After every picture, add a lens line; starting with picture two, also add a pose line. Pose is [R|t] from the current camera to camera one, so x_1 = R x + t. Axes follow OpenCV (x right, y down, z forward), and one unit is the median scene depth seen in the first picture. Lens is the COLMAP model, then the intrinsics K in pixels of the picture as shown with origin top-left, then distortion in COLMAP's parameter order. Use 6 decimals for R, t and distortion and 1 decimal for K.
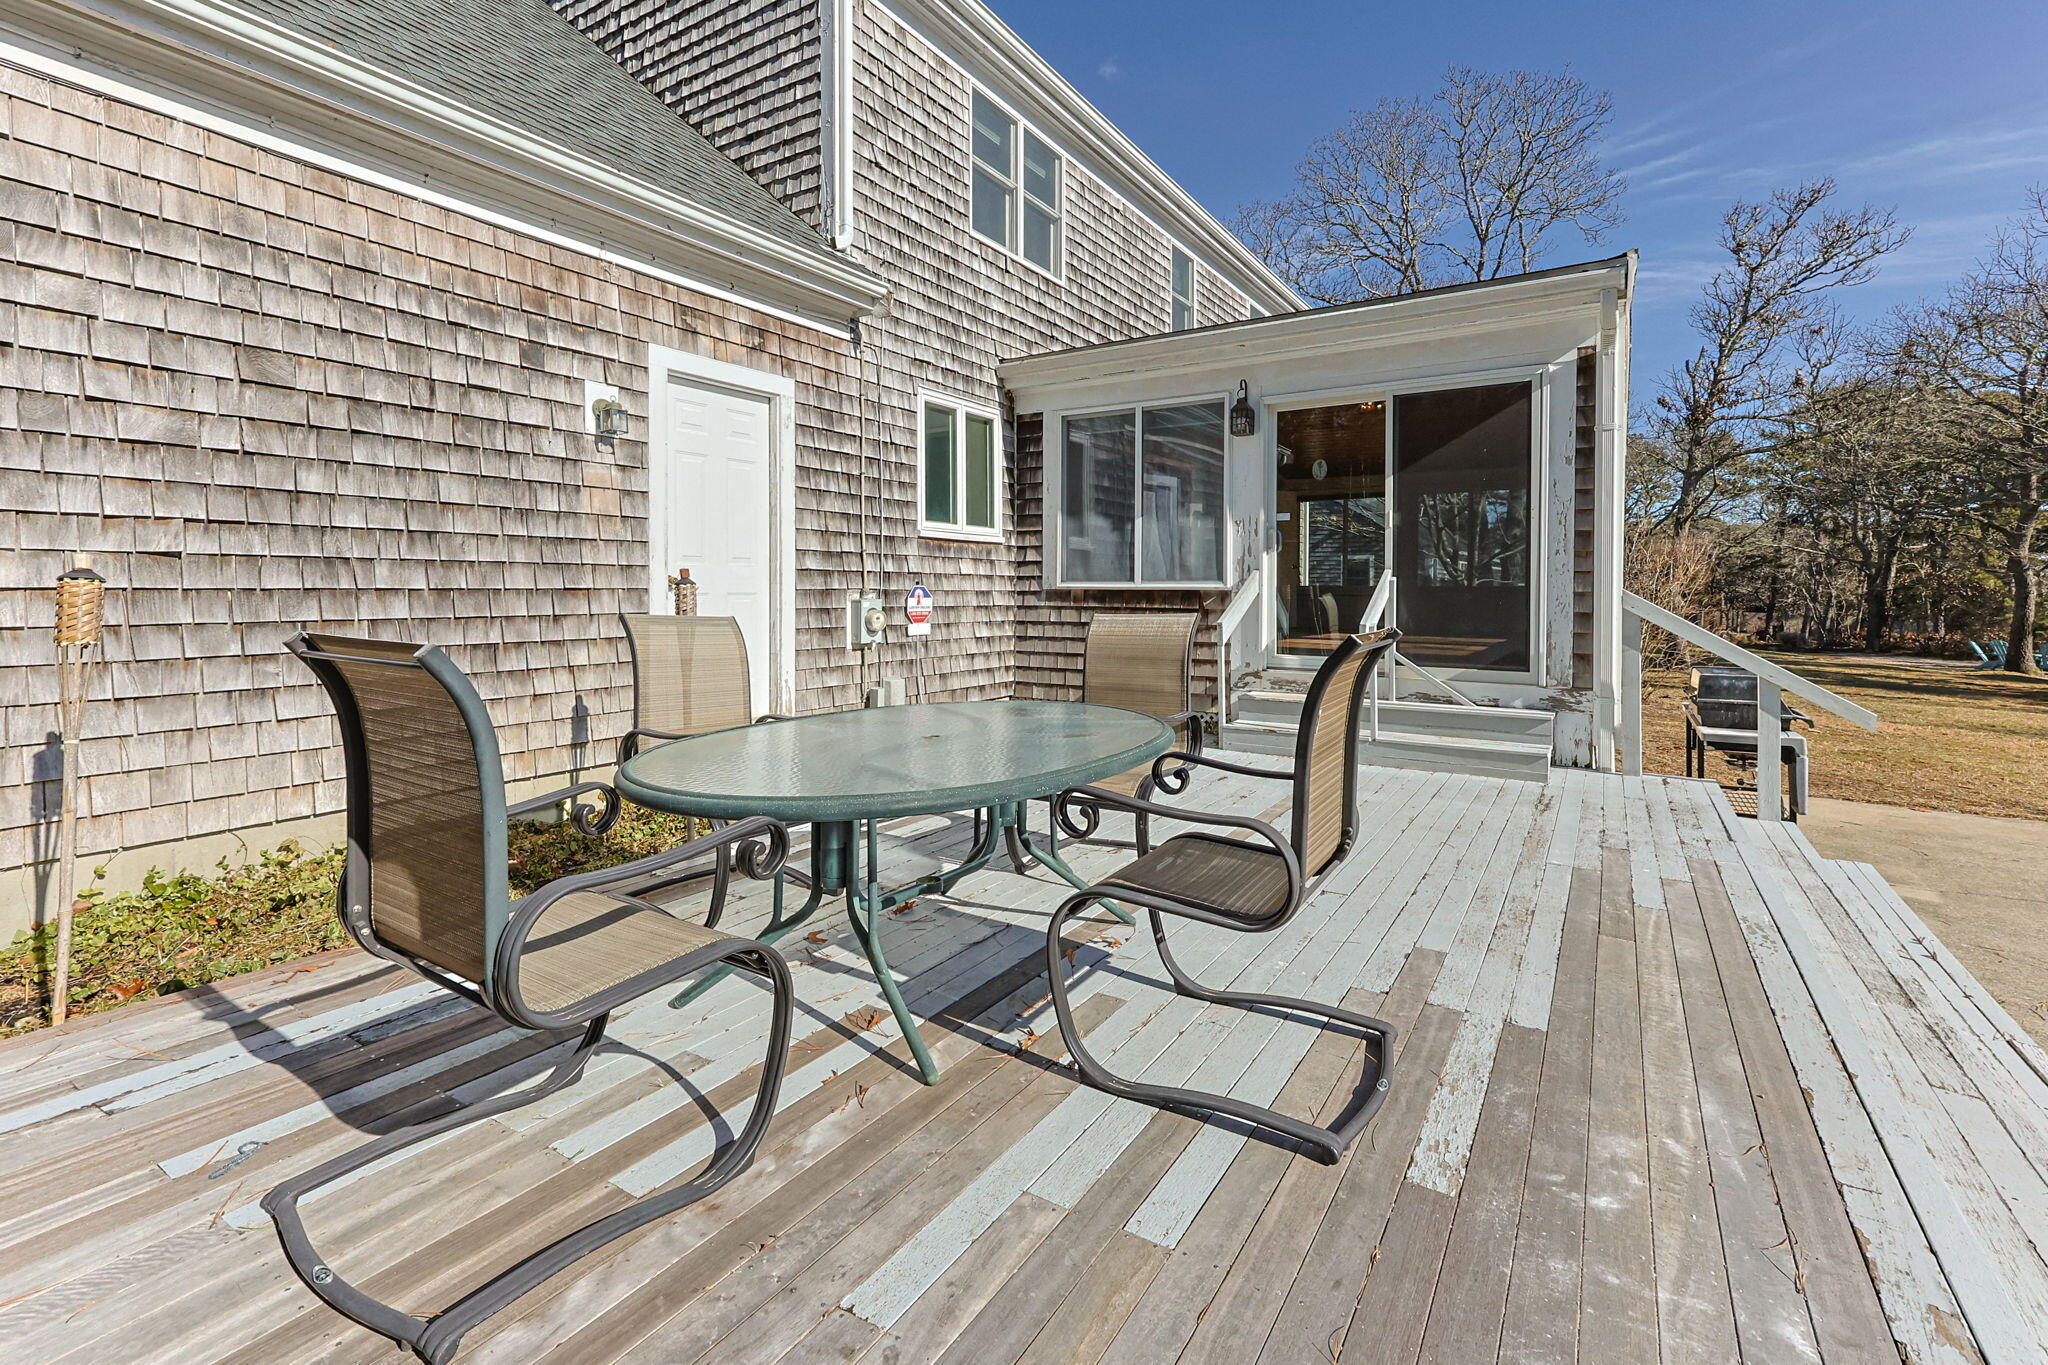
lens RADIAL K [[919.4, 0, 1072.9], [0, 919.4, 594.3], [0, 0, 1]] dist [0.018606, -0.000269]
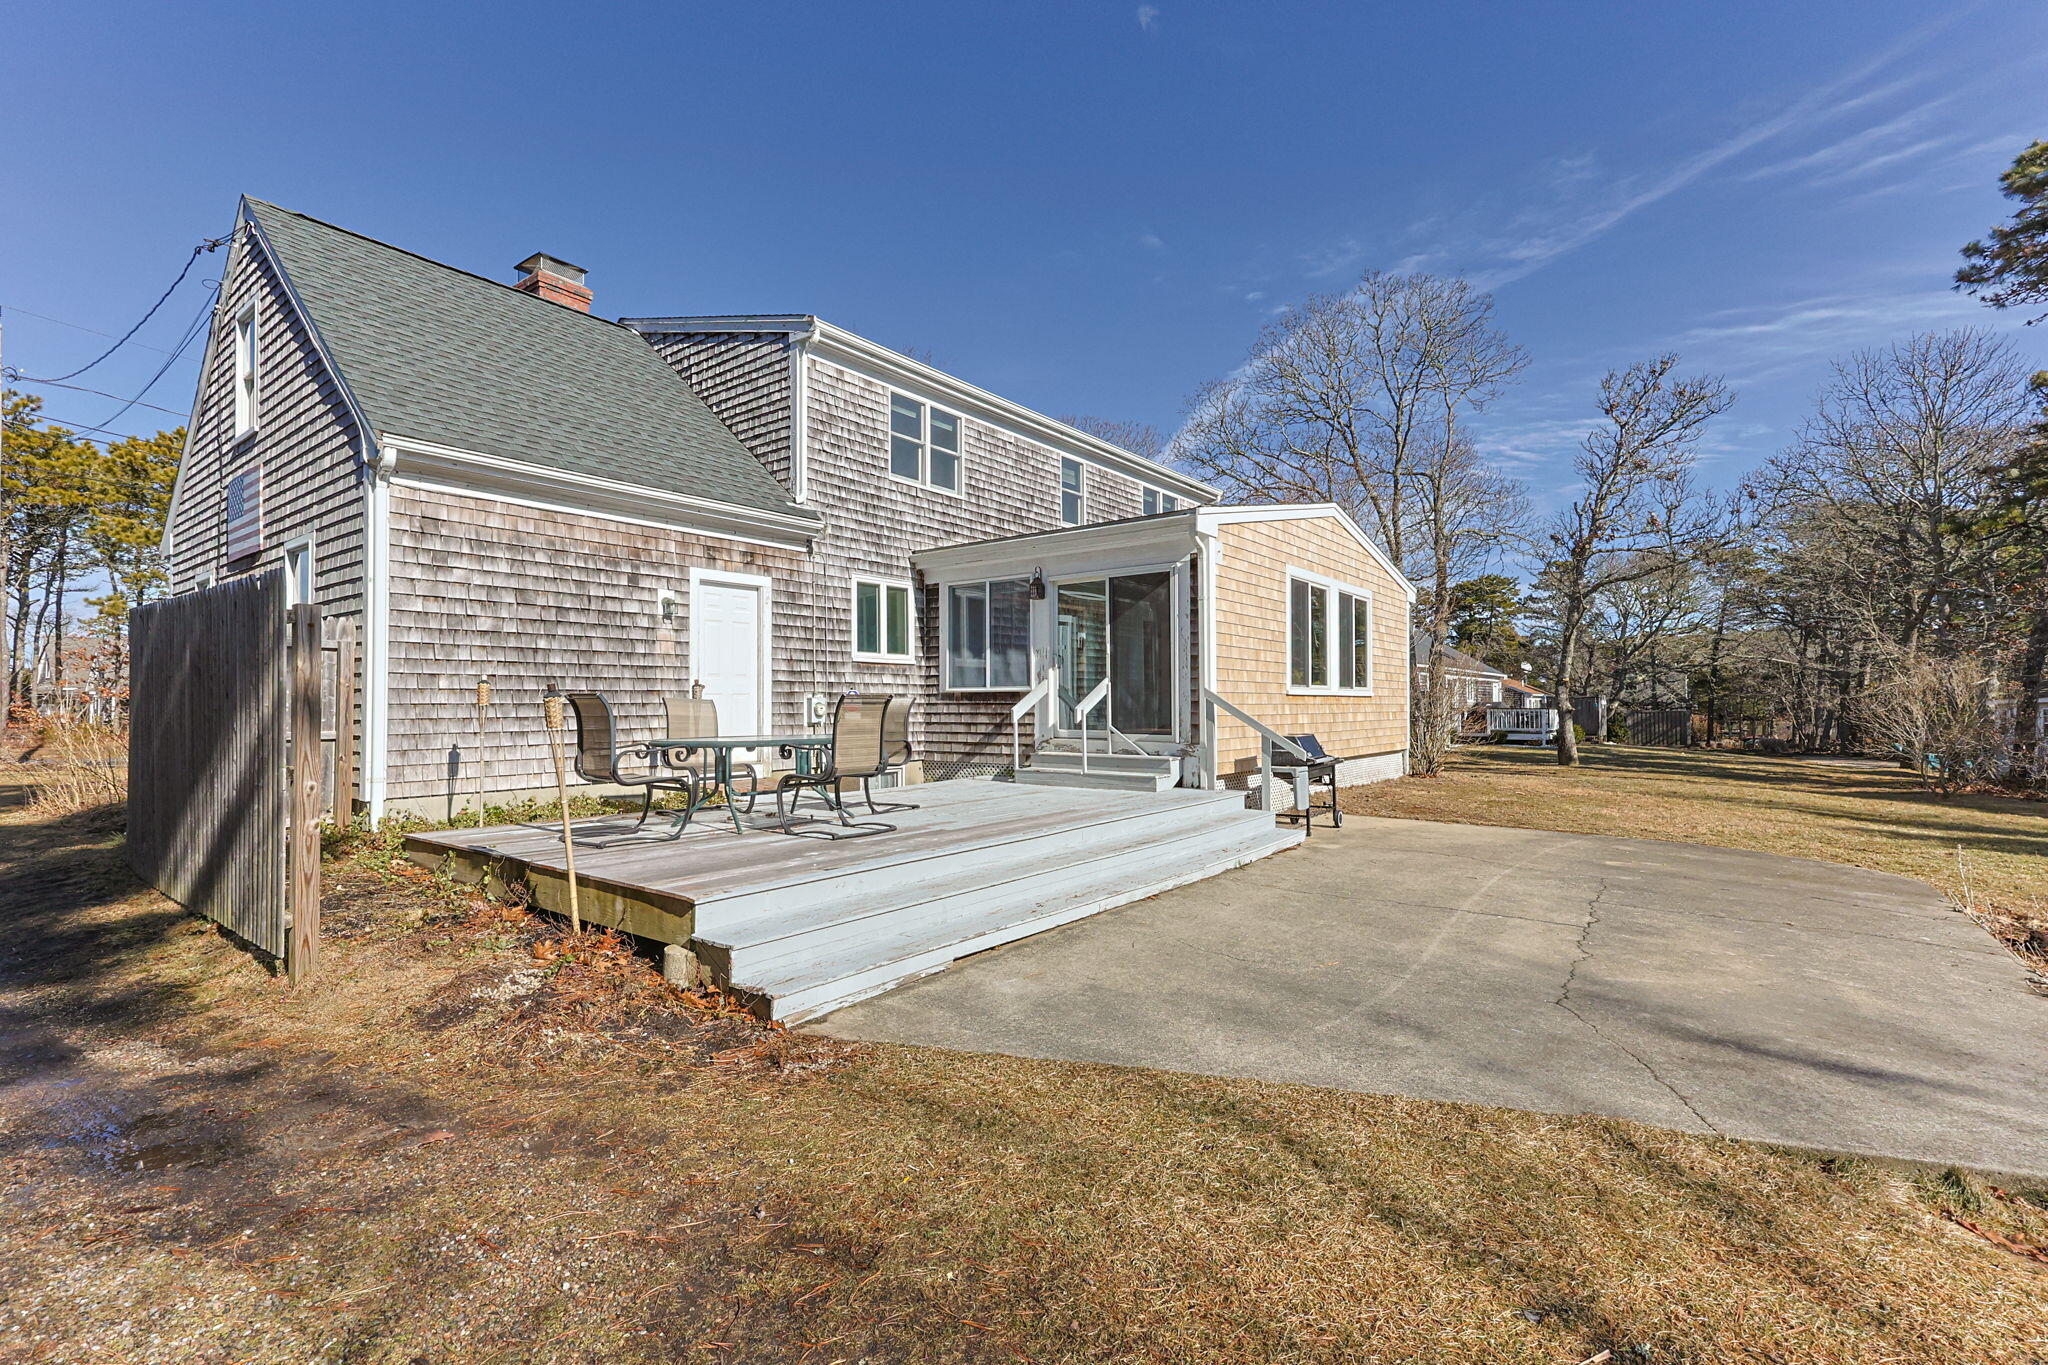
lens RADIAL K [[879.5, 0, 1066.7], [0, 879.5, 683.9], [0, 0, 1]] dist [0.008594, 0.001638]
pose [[0.996116, -0.008079, -0.087679, 0.391475], [0.005759, 0.999628, -0.026673, 0.026116], [0.087862, 0.026064, 0.995792, -0.618597]]
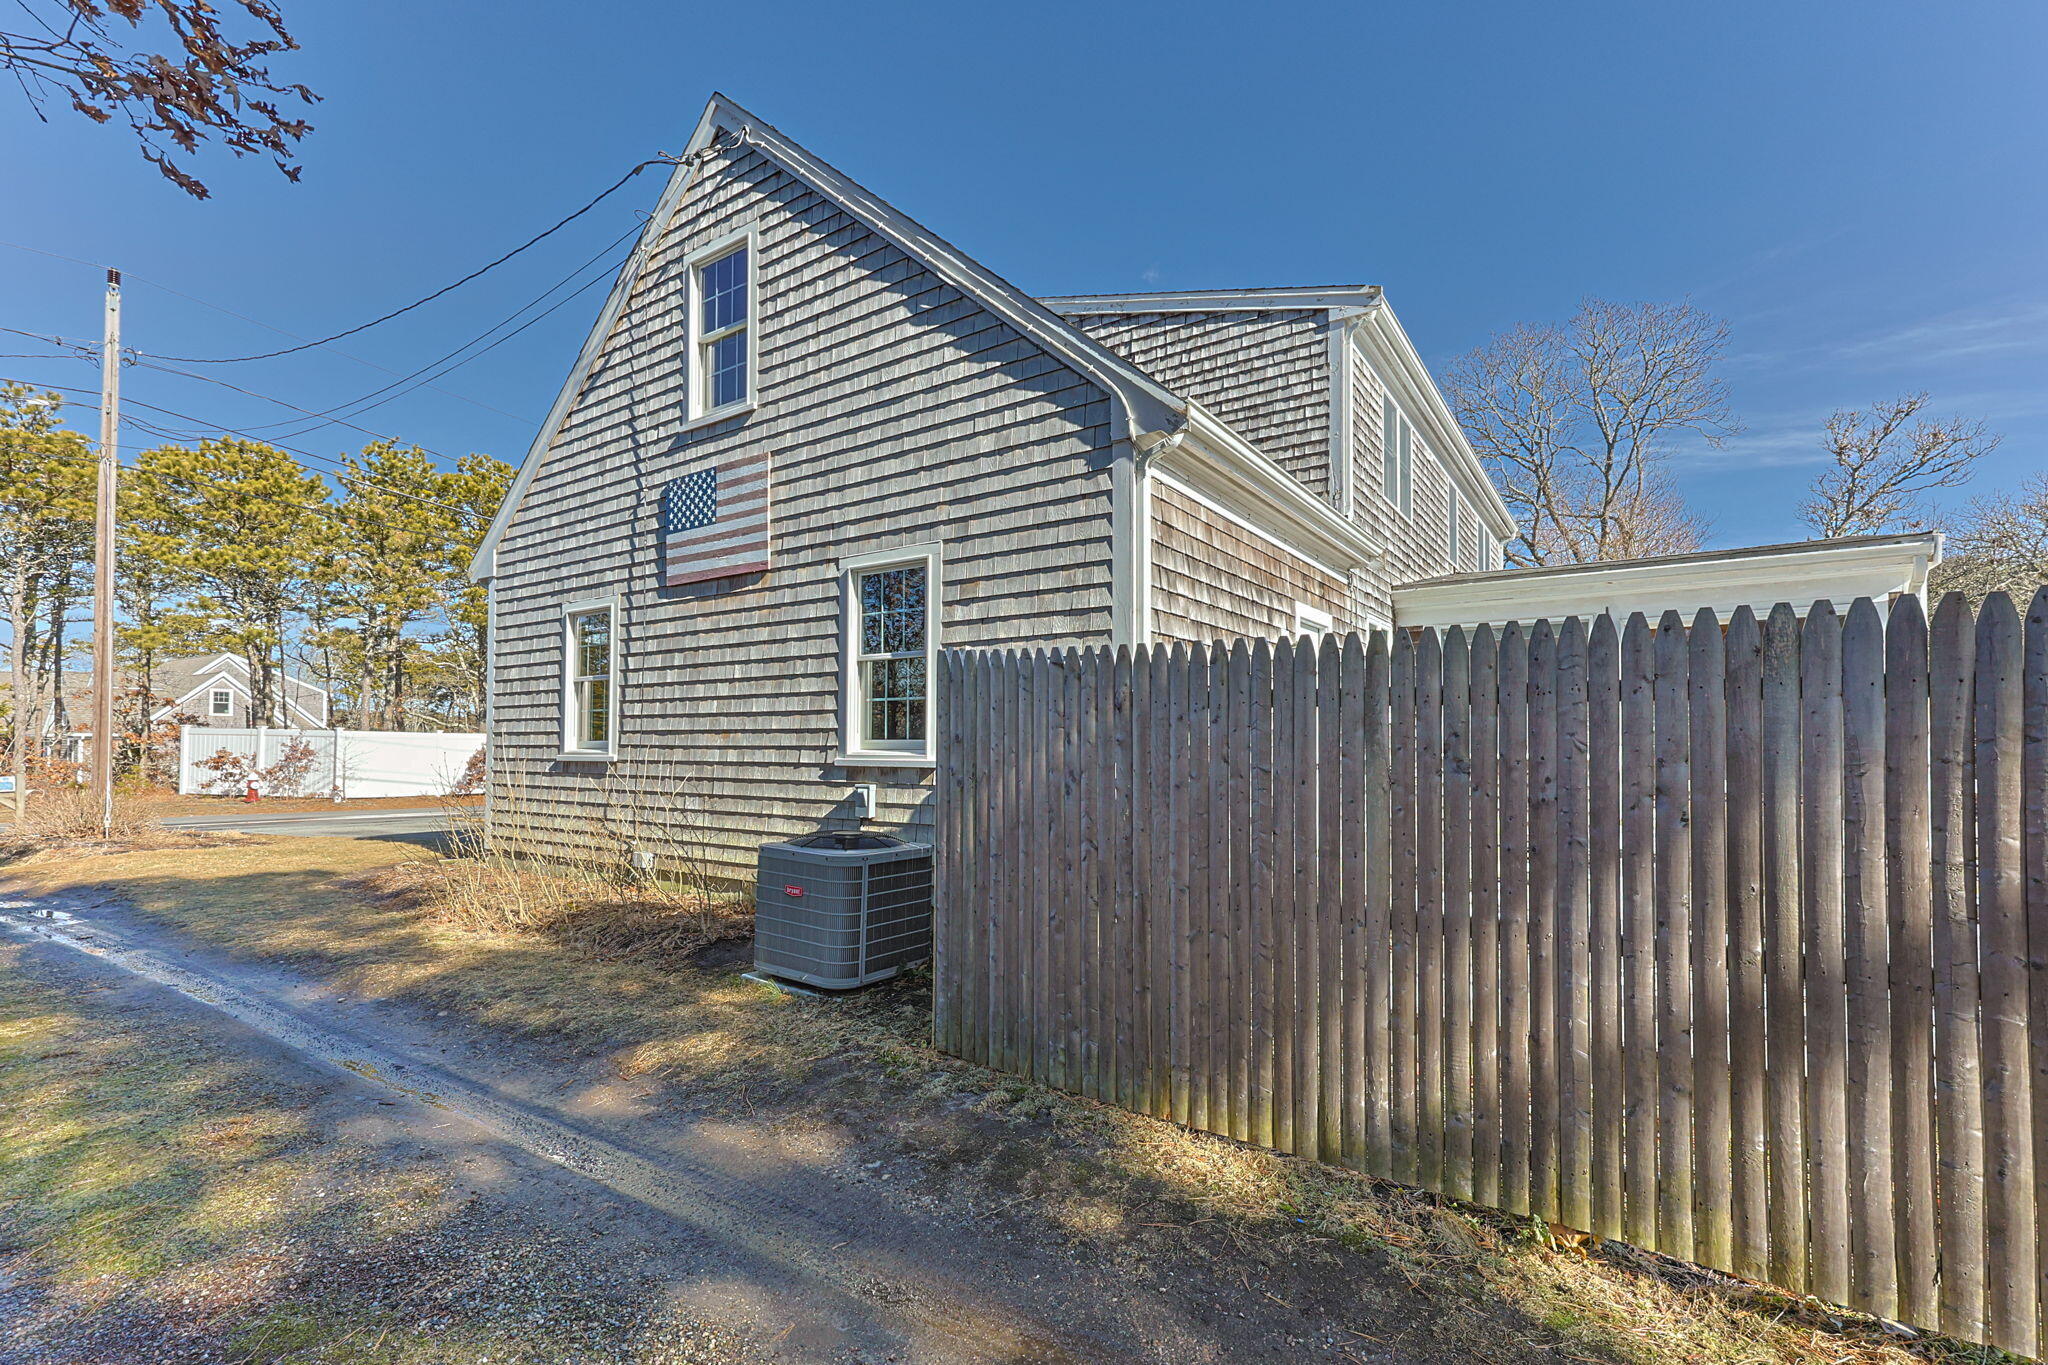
lens RADIAL K [[879.5, 0, 1095.6], [0, 879.5, 742.4], [0, 0, 1]] dist [0.008594, 0.001638]
pose [[0.999679, -0.002256, -0.025244, -0.578162], [0.001992, 0.999943, -0.010482, -0.016499], [0.025266, 0.010428, 0.999626, -0.359553]]
